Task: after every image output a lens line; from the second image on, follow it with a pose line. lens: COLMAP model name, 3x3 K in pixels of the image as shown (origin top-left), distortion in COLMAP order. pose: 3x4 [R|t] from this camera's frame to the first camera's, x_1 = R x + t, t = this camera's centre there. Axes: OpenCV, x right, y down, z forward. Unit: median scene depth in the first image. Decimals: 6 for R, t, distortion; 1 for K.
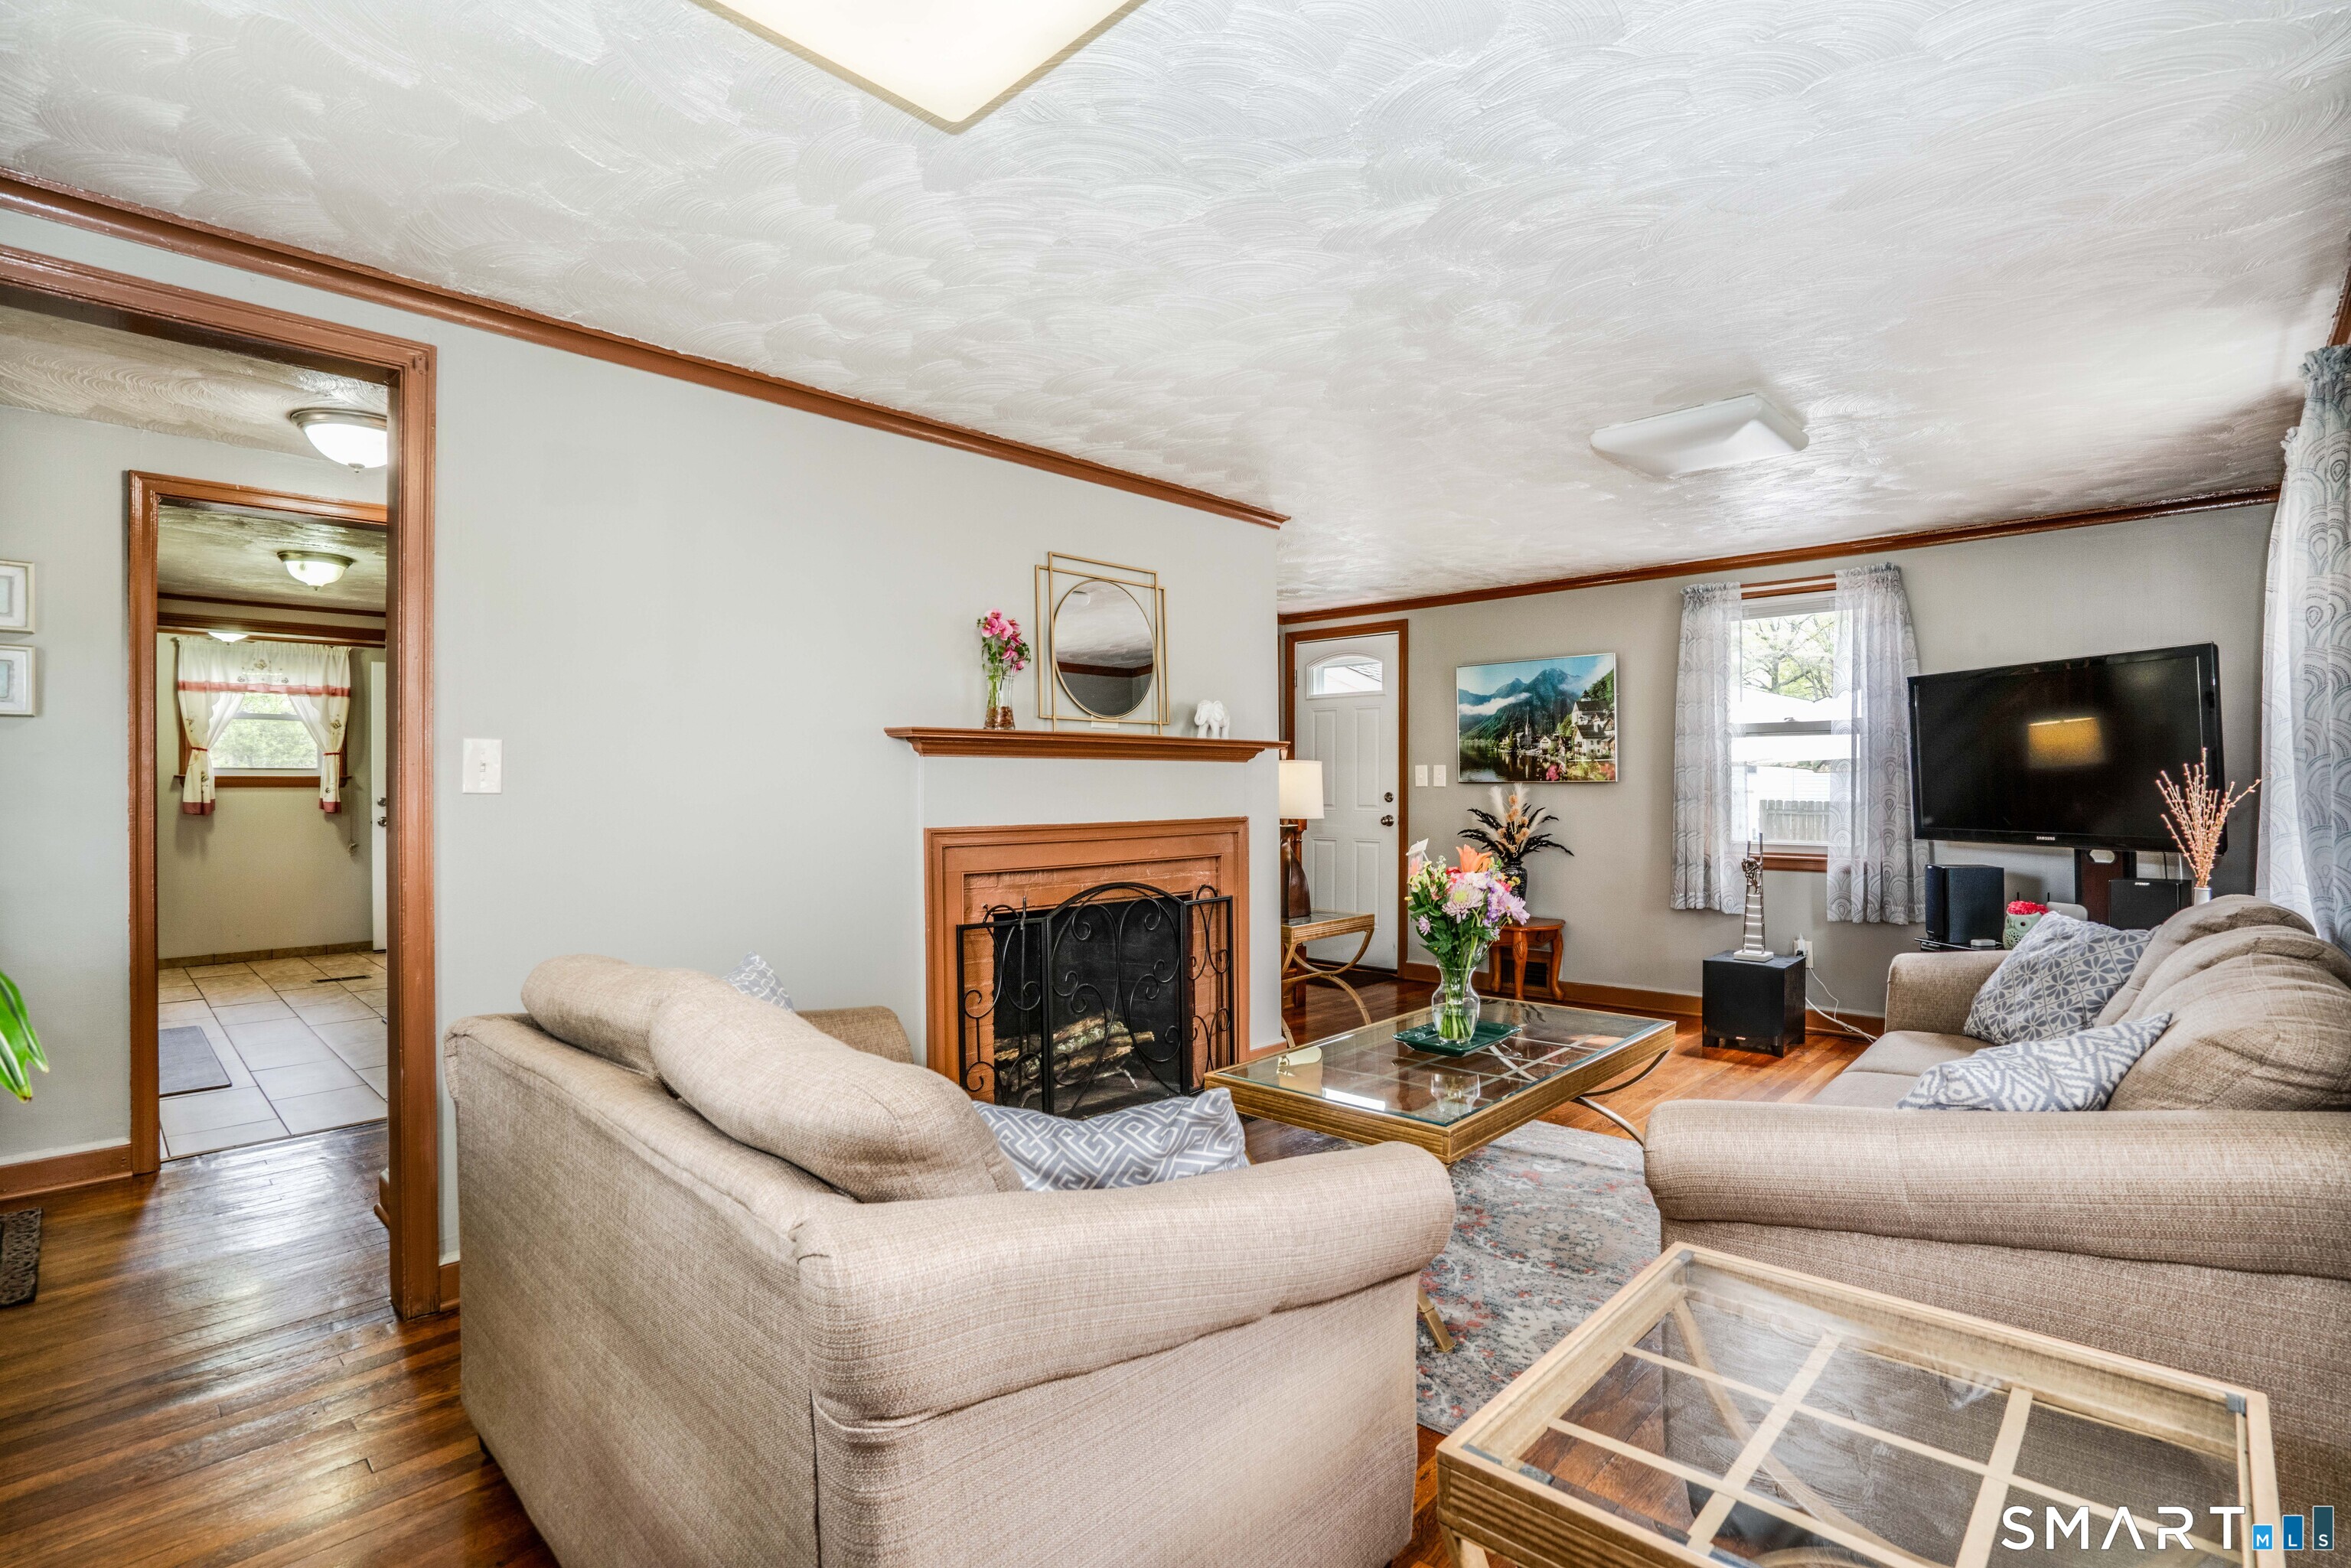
lens RADIAL K [[1082.4, 0, 1196.7], [0, 1082.4, 783.3], [0, 0, 1]] dist [-0.042750, 0.008954]
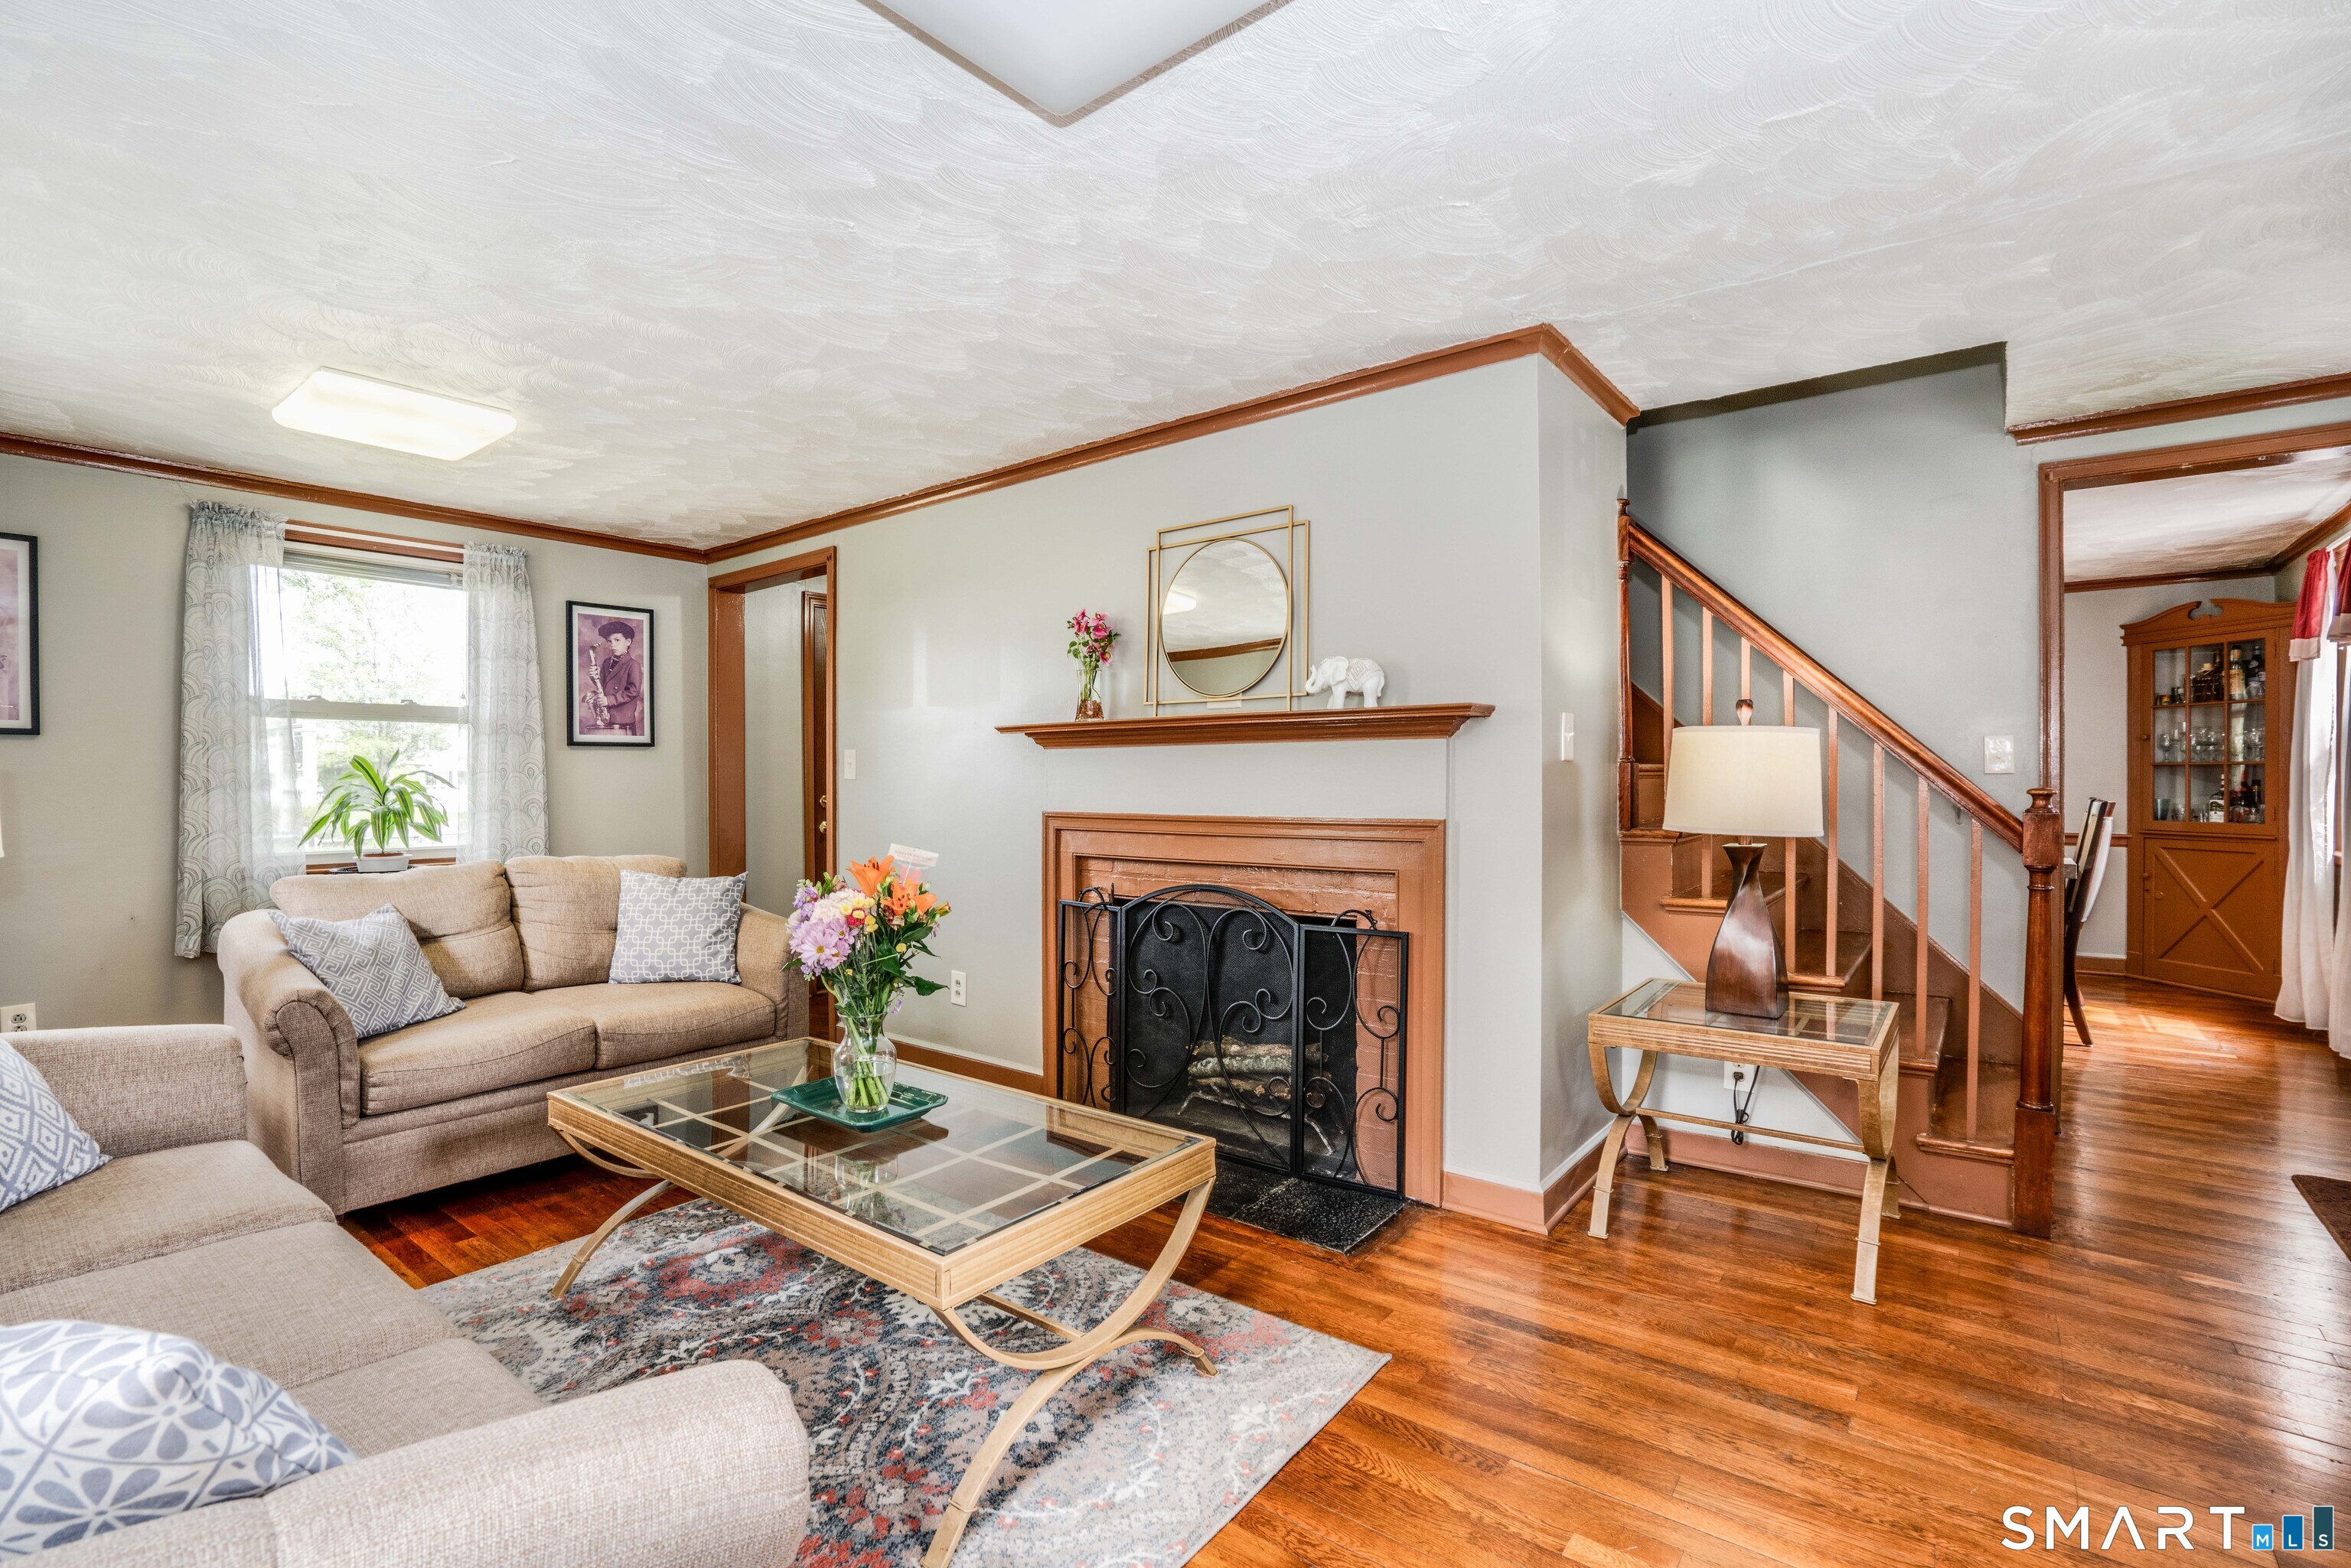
lens RADIAL K [[1082.4, 0, 1163.8], [0, 1082.4, 778.3], [0, 0, 1]] dist [-0.042750, 0.008954]
pose [[0.079864, 0.003006, -0.996801, 0.728131], [0.005099, 0.999981, 0.003424, 0.002147], [0.996793, -0.005356, 0.079848, 0.821825]]
